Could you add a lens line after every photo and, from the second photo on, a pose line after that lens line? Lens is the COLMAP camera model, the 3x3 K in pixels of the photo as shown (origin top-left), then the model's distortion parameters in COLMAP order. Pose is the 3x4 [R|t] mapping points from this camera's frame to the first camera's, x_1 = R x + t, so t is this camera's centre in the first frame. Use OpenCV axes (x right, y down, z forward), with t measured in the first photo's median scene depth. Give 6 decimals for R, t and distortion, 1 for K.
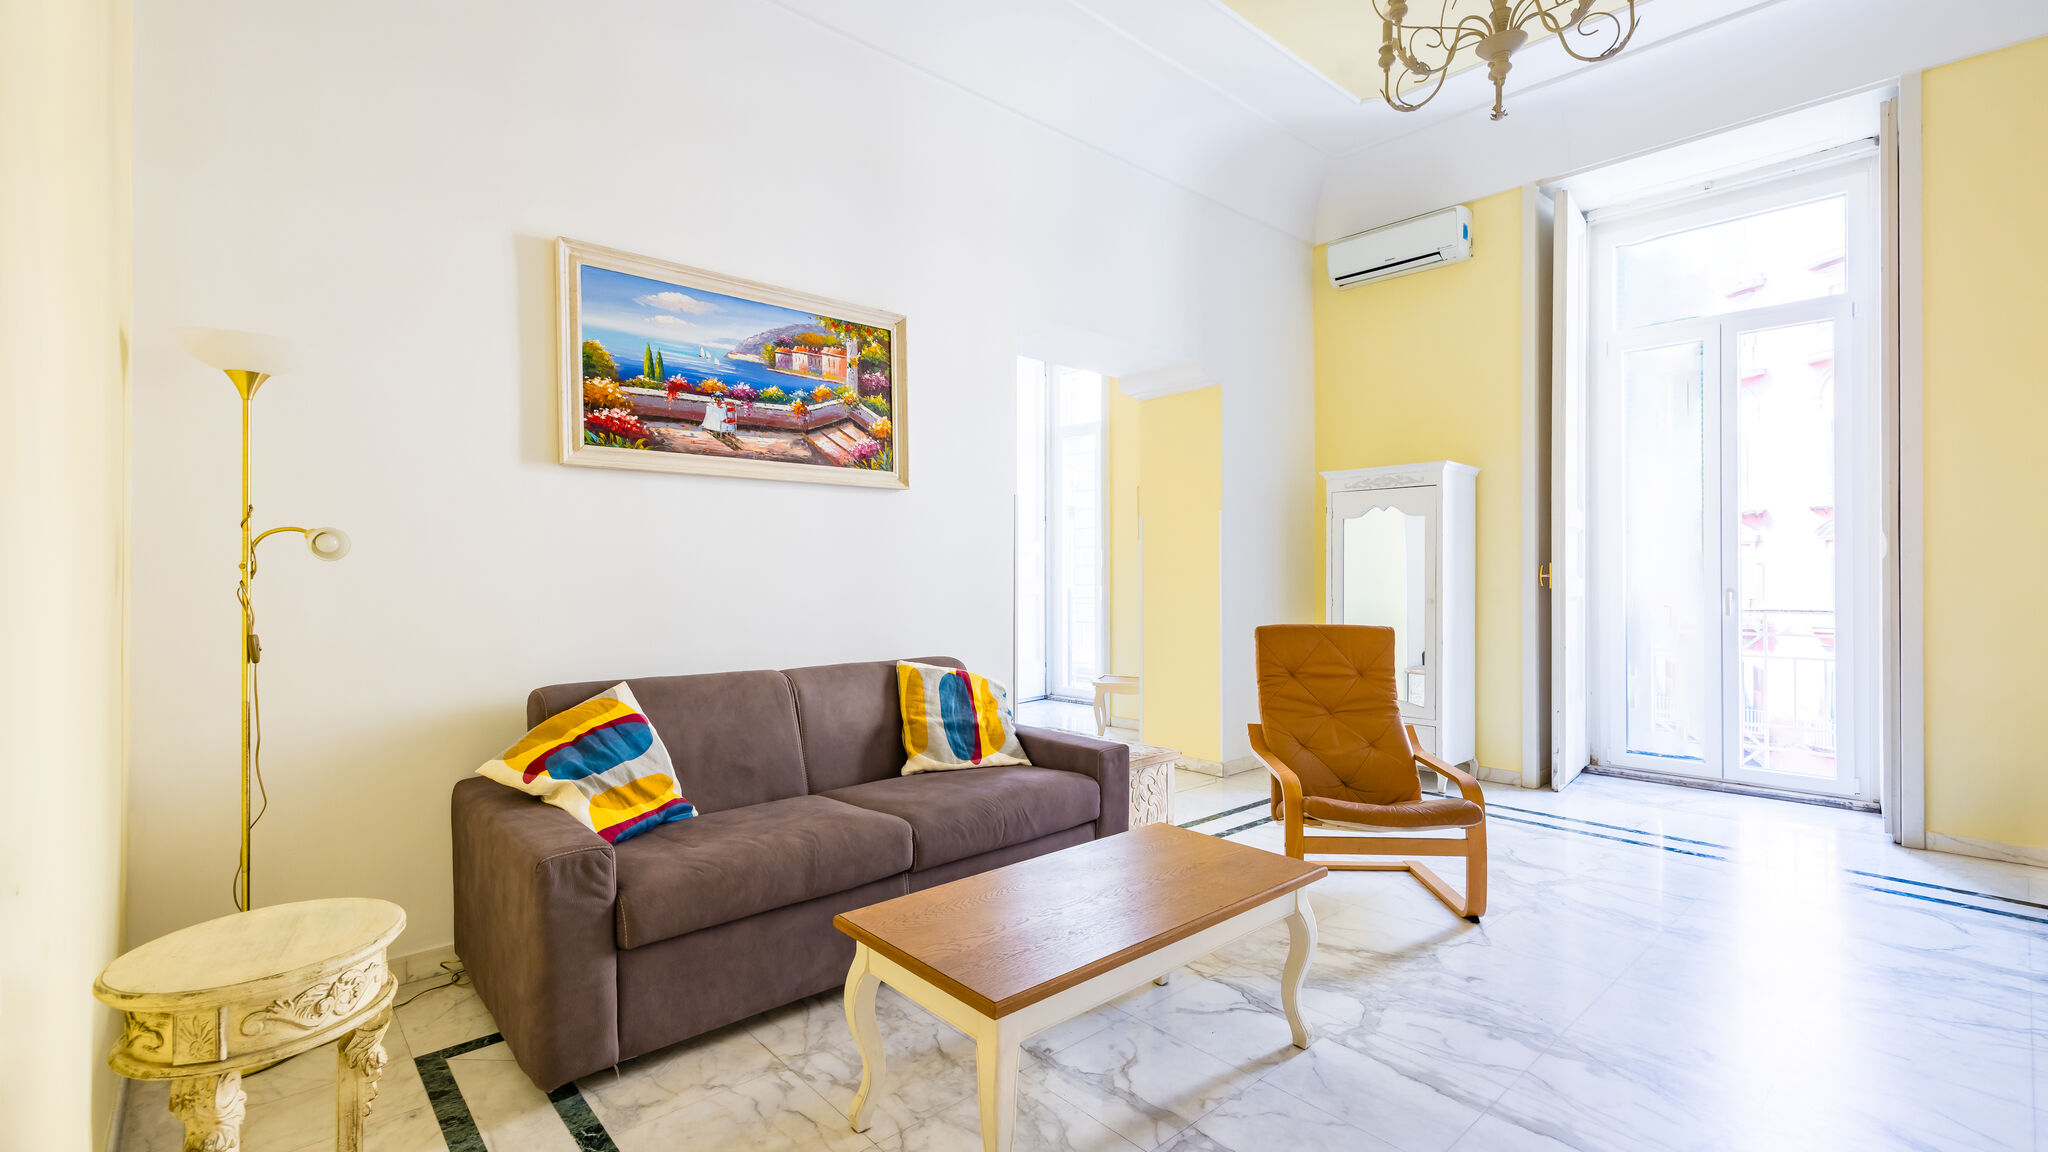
lens RADIAL K [[888.8, 0, 1031.1], [0, 888.8, 572.8], [0, 0, 1]] dist [0.011049, 0.000131]
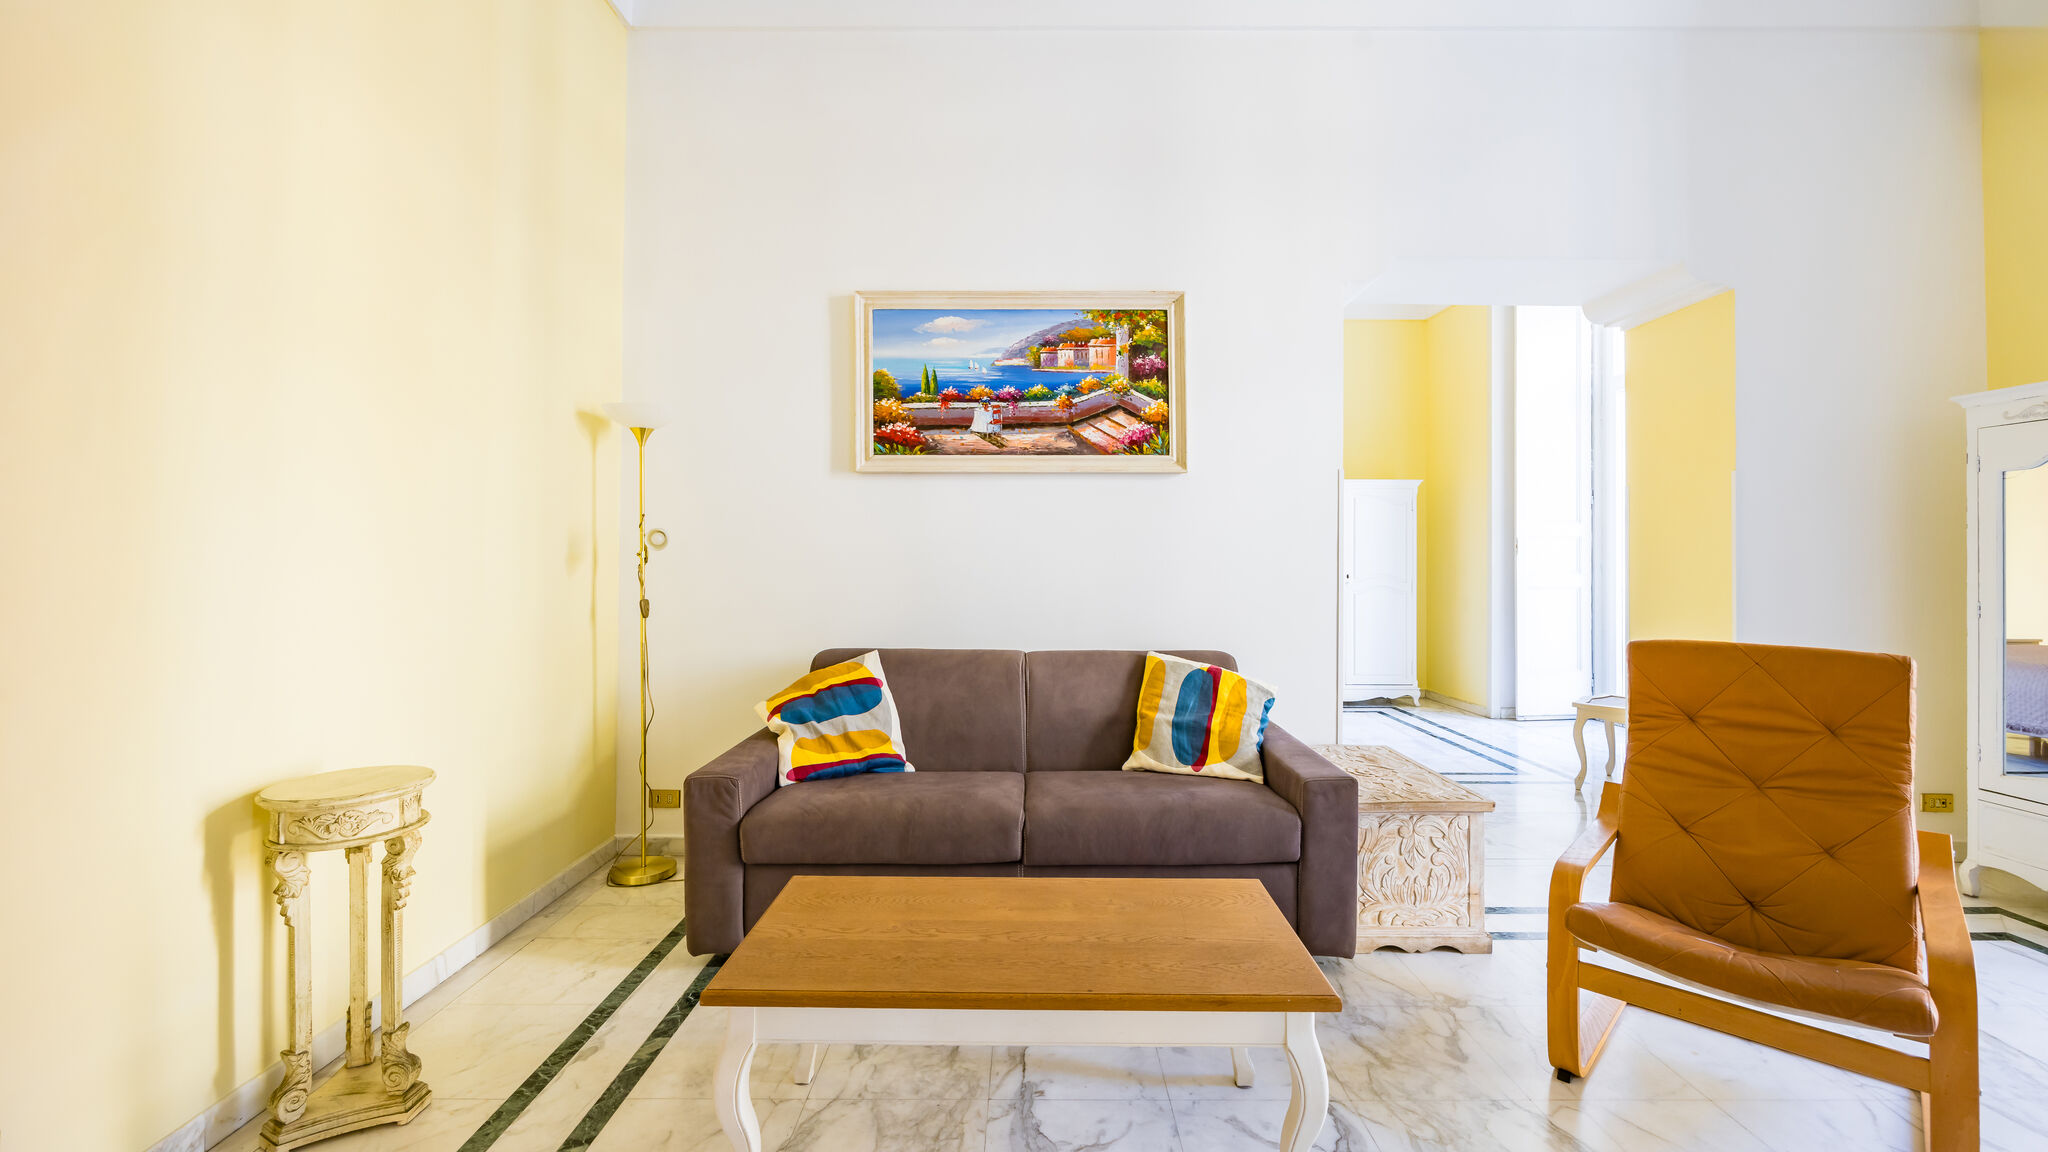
lens RADIAL K [[857.3, 0, 1031.0], [0, 857.3, 552.6], [0, 0, 1]] dist [-0.002852, 0.000034]
pose [[0.744618, -0.003090, -0.667484, 0.376376], [-0.002956, 0.999964, -0.007927, -0.000430], [0.667484, 0.007876, 0.744582, 0.223218]]
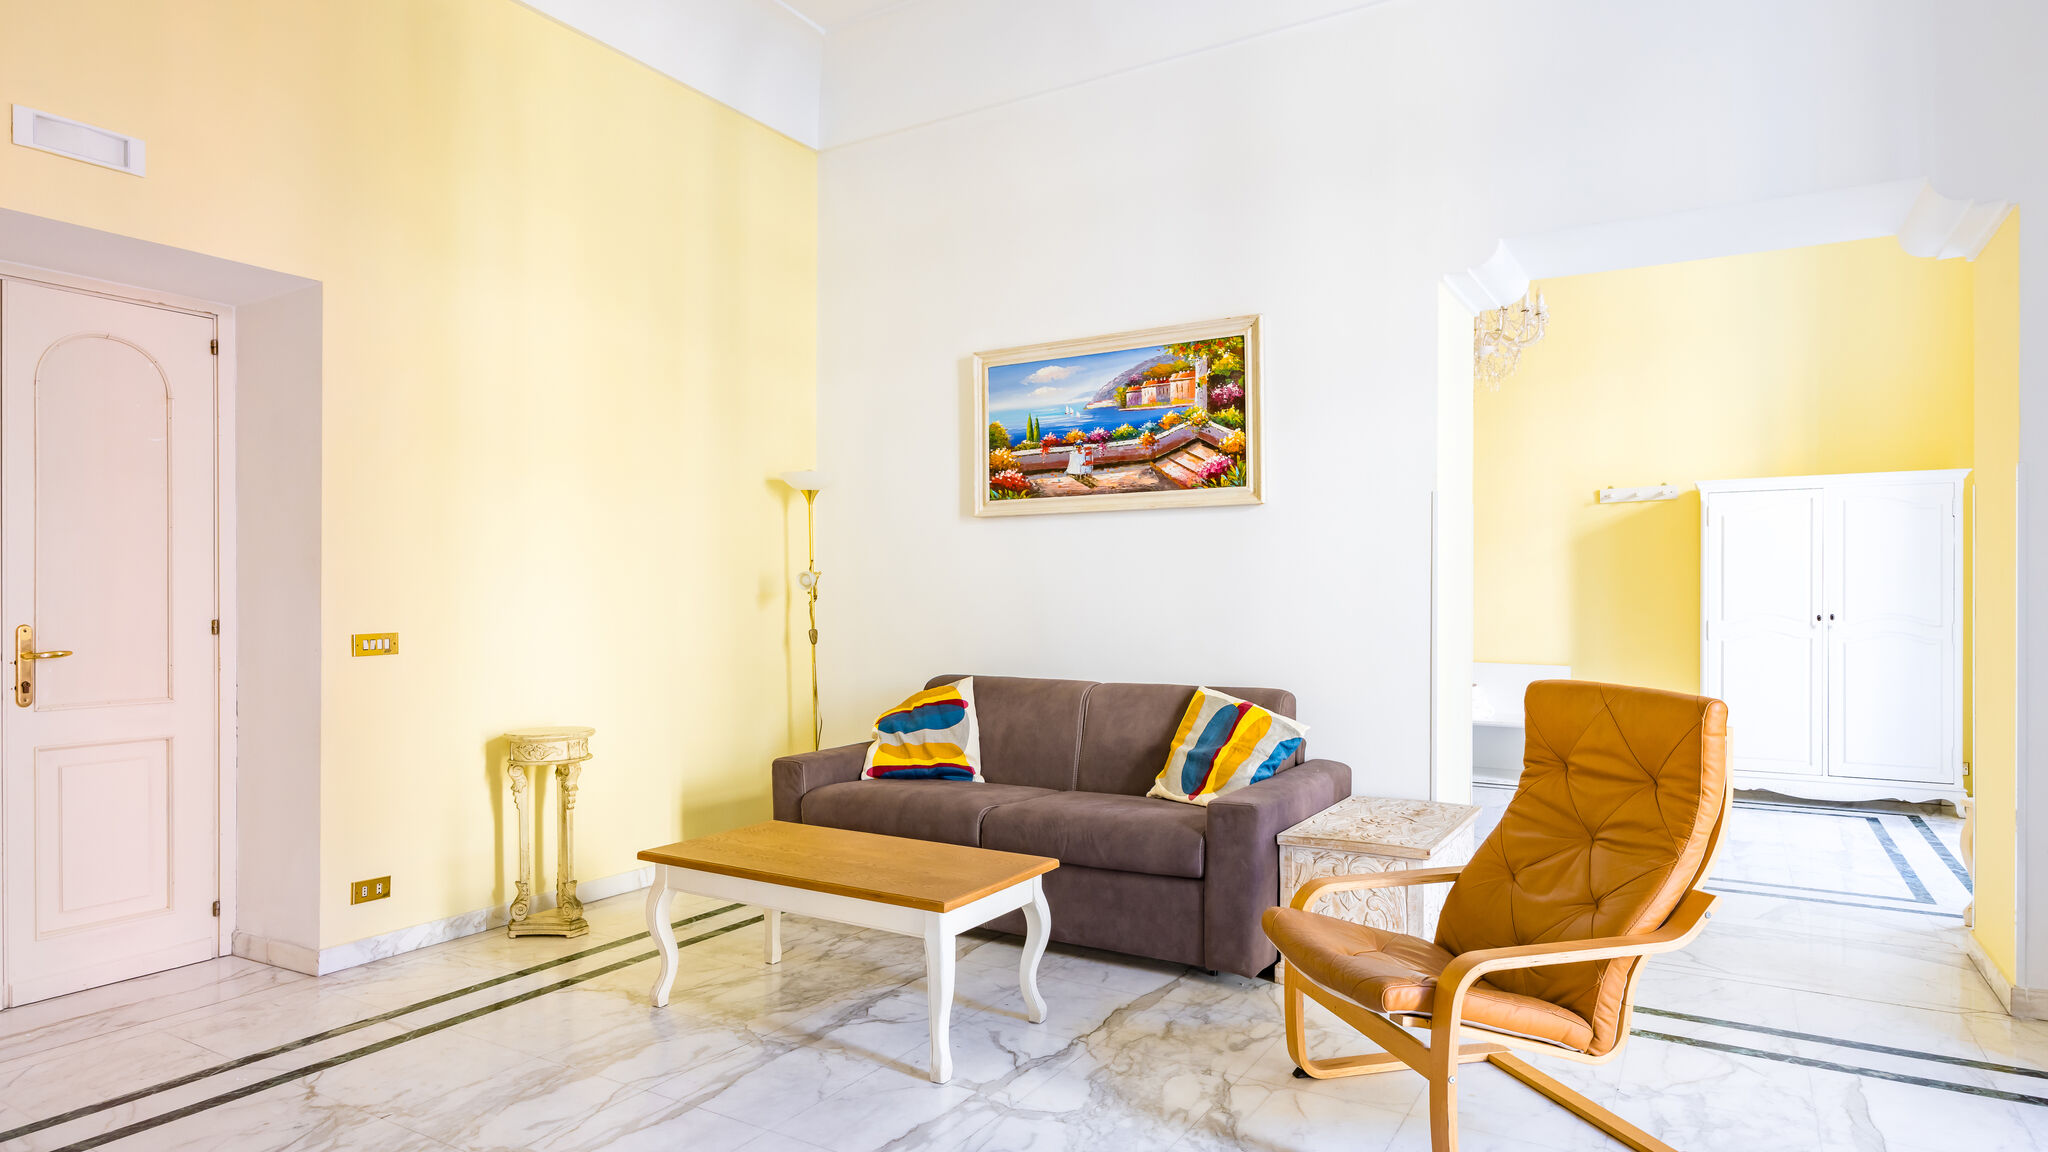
lens RADIAL K [[1142.8, 0, 1038.1], [0, 1142.8, 600.3], [0, 0, 1]] dist [0.004070, 0.000931]
pose [[0.298038, 0.002166, -0.954551, 0.982342], [0.002490, 0.999992, 0.003046, 0.001312], [0.954551, -0.003285, 0.298030, 0.465355]]
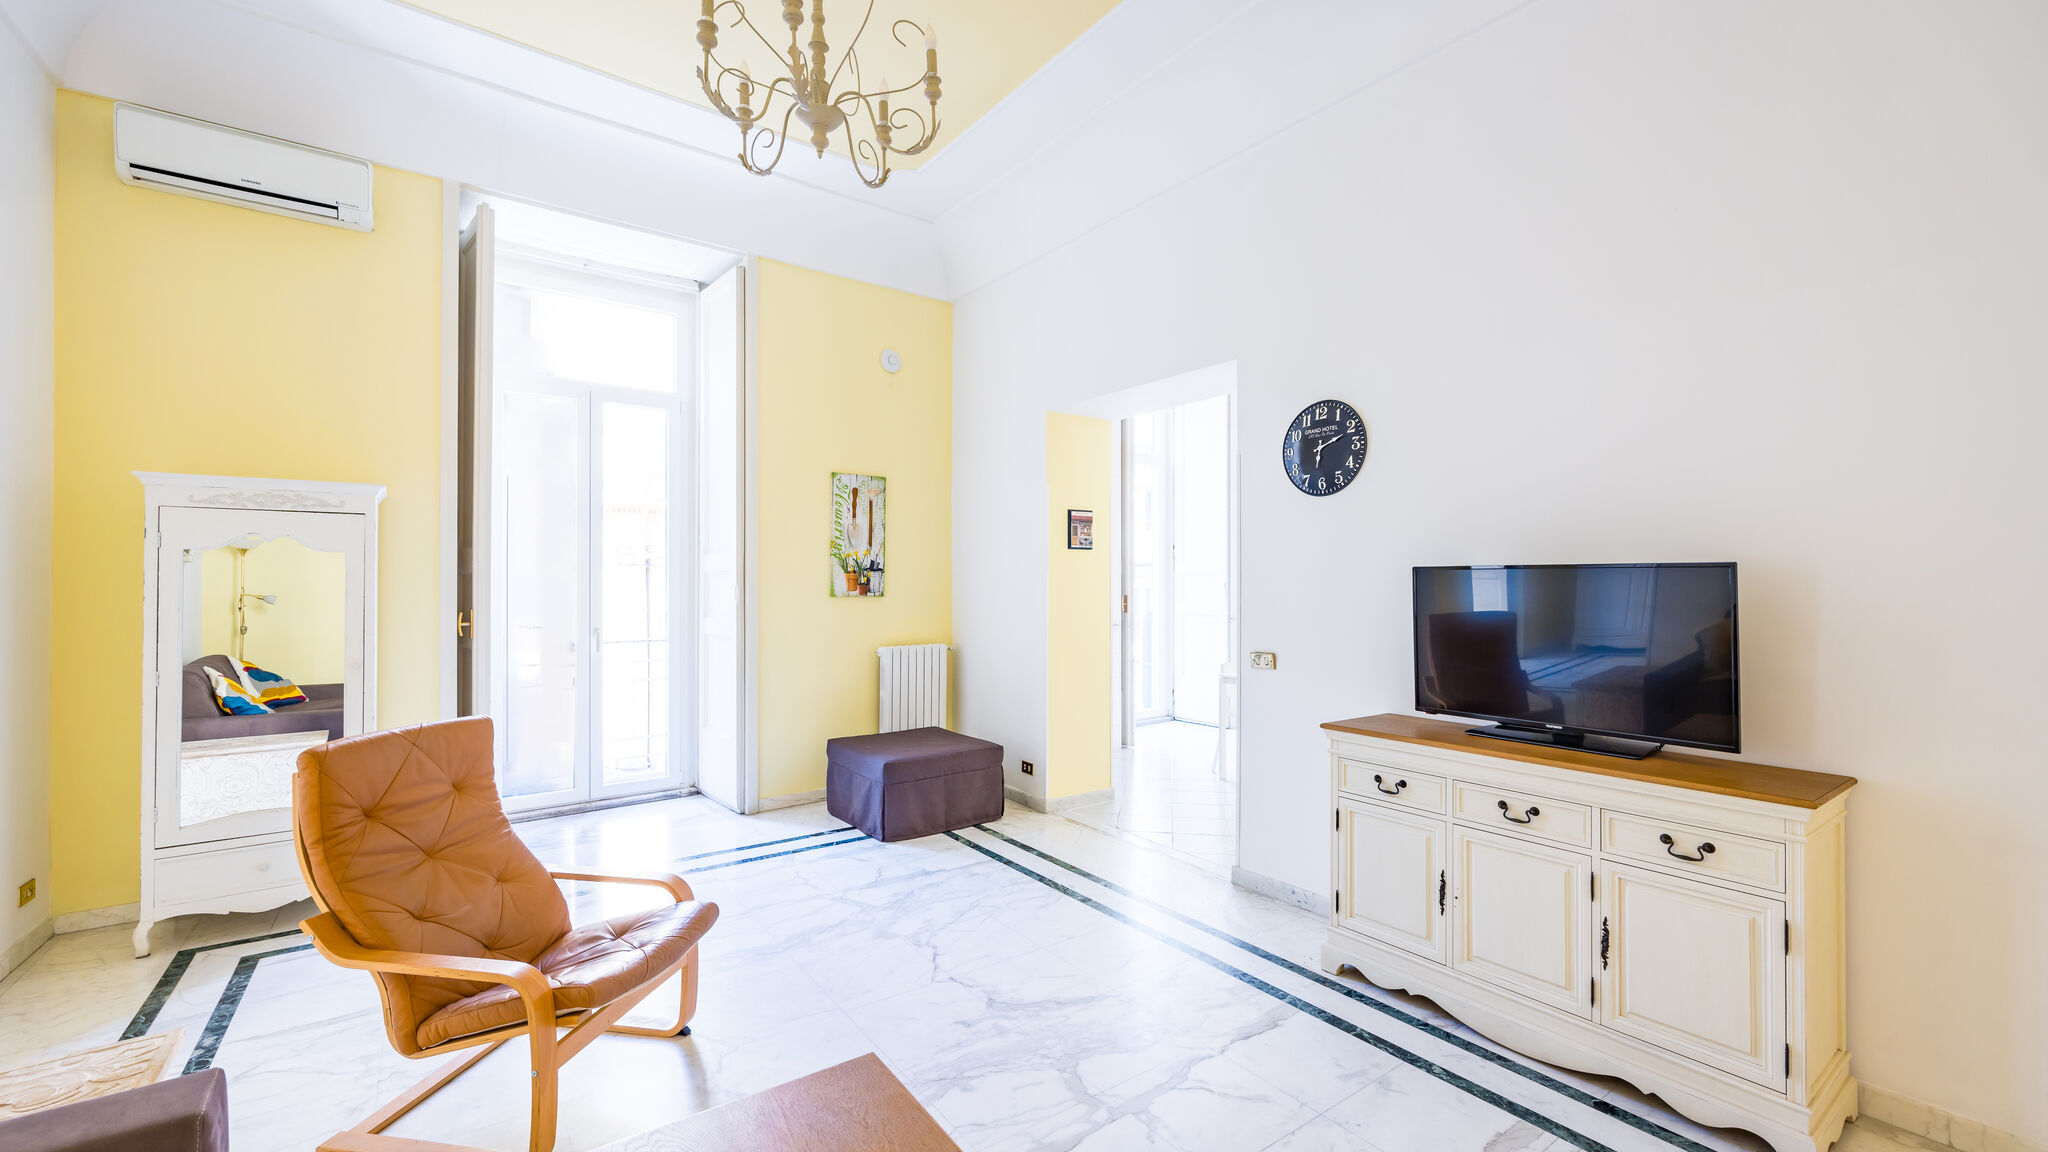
lens RADIAL K [[819.1, 0, 1017.1], [0, 819.1, 574.3], [0, 0, 1]] dist [-0.001852, -0.000039]
pose [[0.117041, 0.009448, 0.993082, -0.250631], [-0.000458, 0.999955, -0.009459, -0.056271], [-0.993127, 0.000652, 0.117040, 0.502282]]
